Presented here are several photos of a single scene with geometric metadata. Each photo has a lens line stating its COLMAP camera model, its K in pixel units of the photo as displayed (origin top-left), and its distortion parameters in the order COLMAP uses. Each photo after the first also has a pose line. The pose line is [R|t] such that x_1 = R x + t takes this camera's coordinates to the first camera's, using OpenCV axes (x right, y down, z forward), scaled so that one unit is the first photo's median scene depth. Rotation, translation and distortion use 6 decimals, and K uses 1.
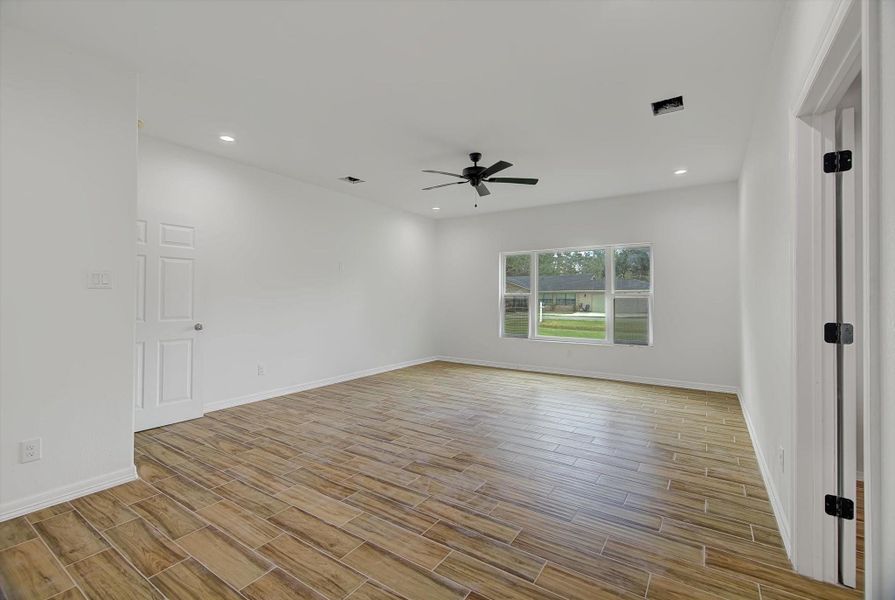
lens RADIAL K [[397.8, 0, 444.8], [0, 397.8, 297.1], [0, 0, 1]] dist [0.003031, -0.001143]
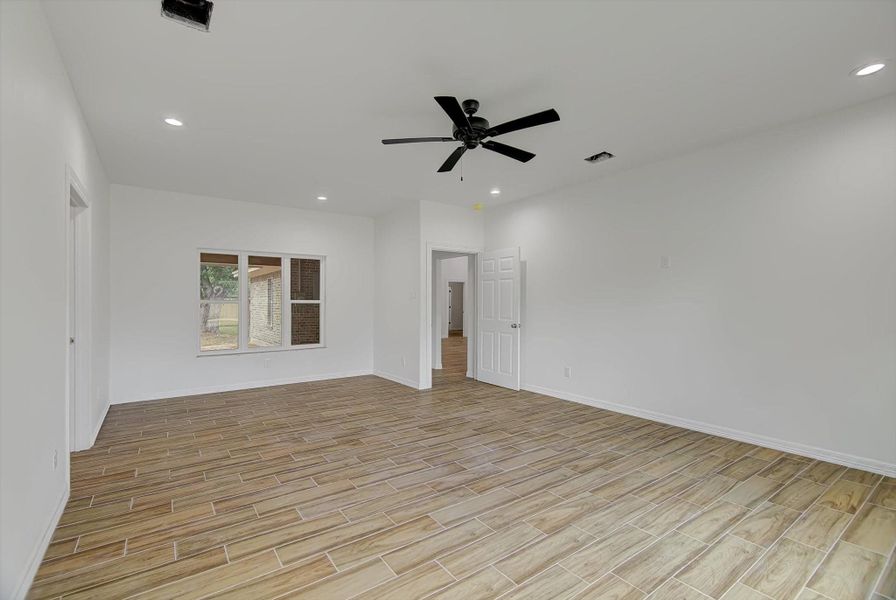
lens RADIAL K [[398.2, 0, 445.4], [0, 398.2, 299.6], [0, 0, 1]] dist [0.003031, -0.001143]
pose [[-0.353597, -0.012431, -0.935315, 1.080833], [-0.001771, 0.999919, -0.012620, -0.001183], [0.935396, -0.002806, -0.353590, 1.715971]]
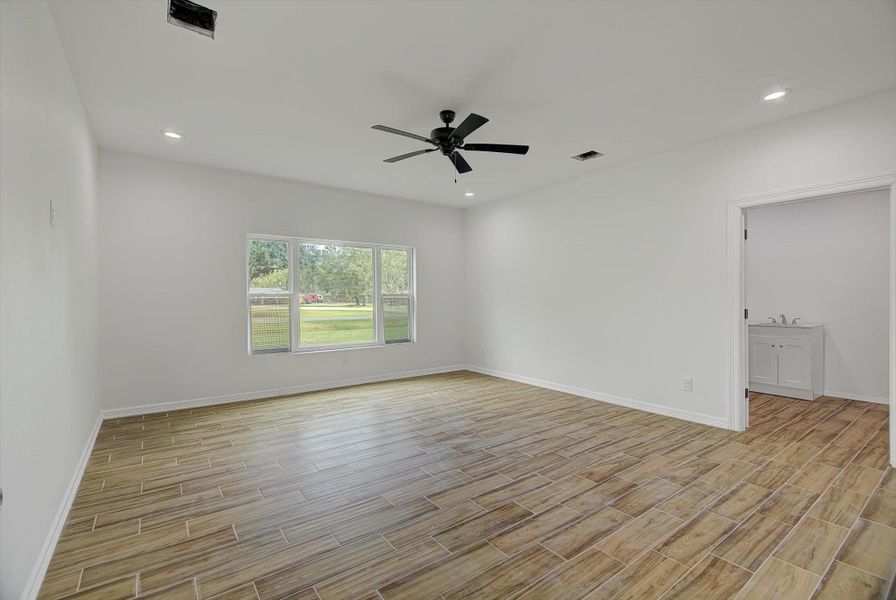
lens RADIAL K [[398.2, 0, 445.4], [0, 398.2, 302.6], [0, 0, 1]] dist [0.003031, -0.001143]
pose [[0.336792, -0.014856, 0.941462, -0.934727], [0.002314, 0.999886, 0.014950, -0.004076], [-0.941576, -0.002857, 0.336788, 1.050670]]
